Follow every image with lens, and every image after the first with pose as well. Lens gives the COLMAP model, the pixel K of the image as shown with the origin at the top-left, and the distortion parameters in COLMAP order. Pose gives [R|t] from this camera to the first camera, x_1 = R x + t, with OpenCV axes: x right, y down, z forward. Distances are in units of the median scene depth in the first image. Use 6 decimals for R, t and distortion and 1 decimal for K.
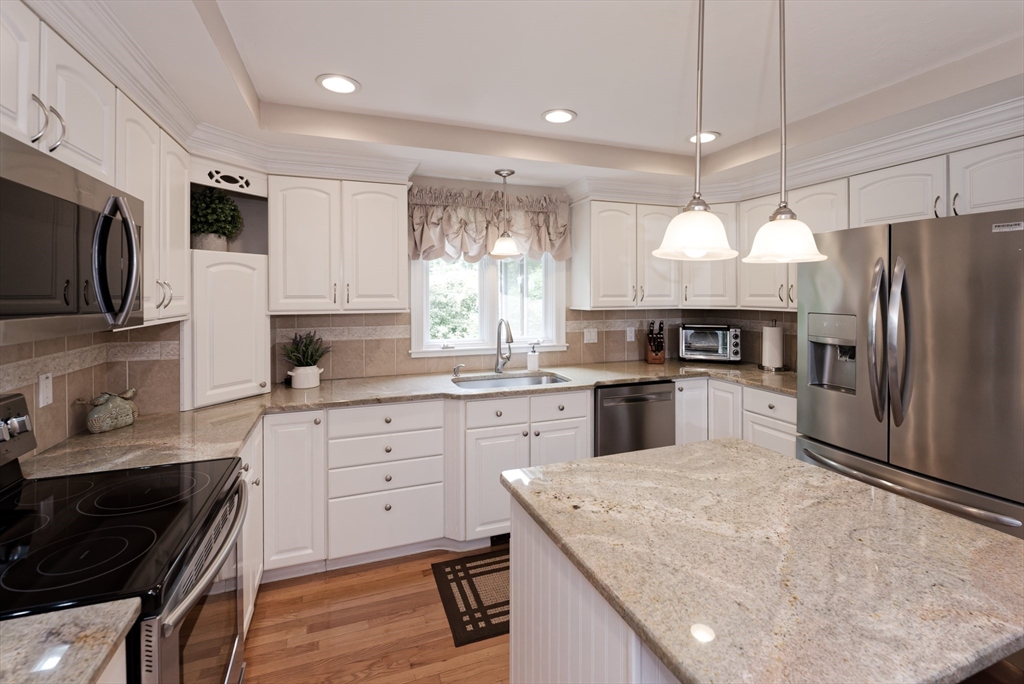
lens RADIAL K [[452.3, 0, 514.3], [0, 452.3, 301.7], [0, 0, 1]] dist [-0.000509, -0.000364]
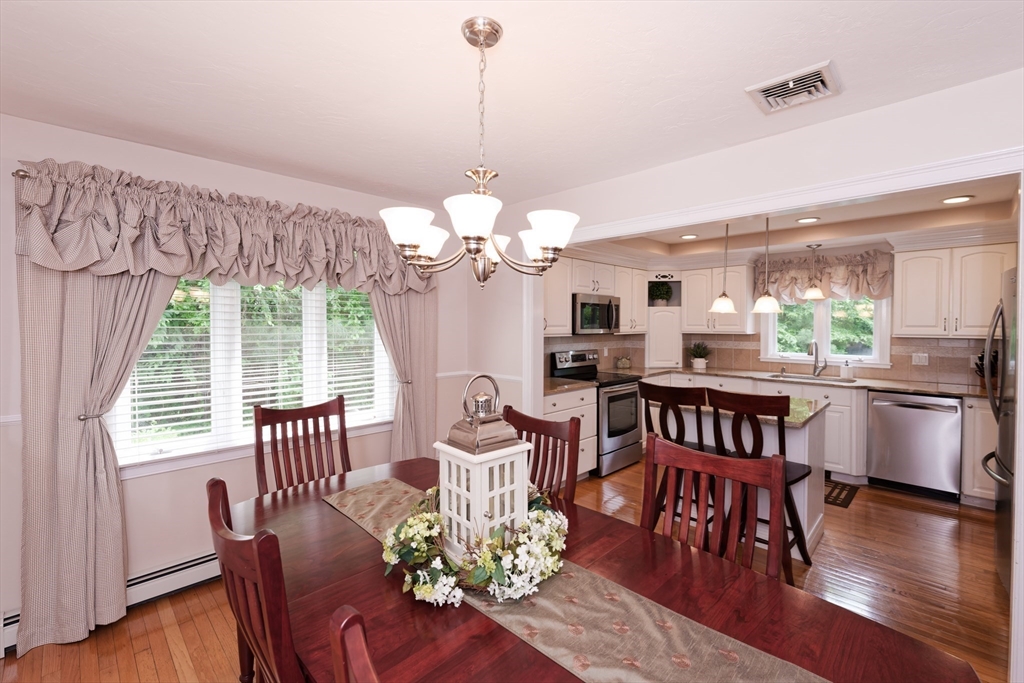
lens RADIAL K [[447.4, 0, 516.0], [0, 447.4, 319.1], [0, 0, 1]] dist [-0.001080, -0.000163]
pose [[0.417257, -0.004882, -0.908776, 1.180055], [-0.015874, 0.999794, -0.012659, 0.001475], [0.908650, 0.019708, 0.417093, -0.698793]]
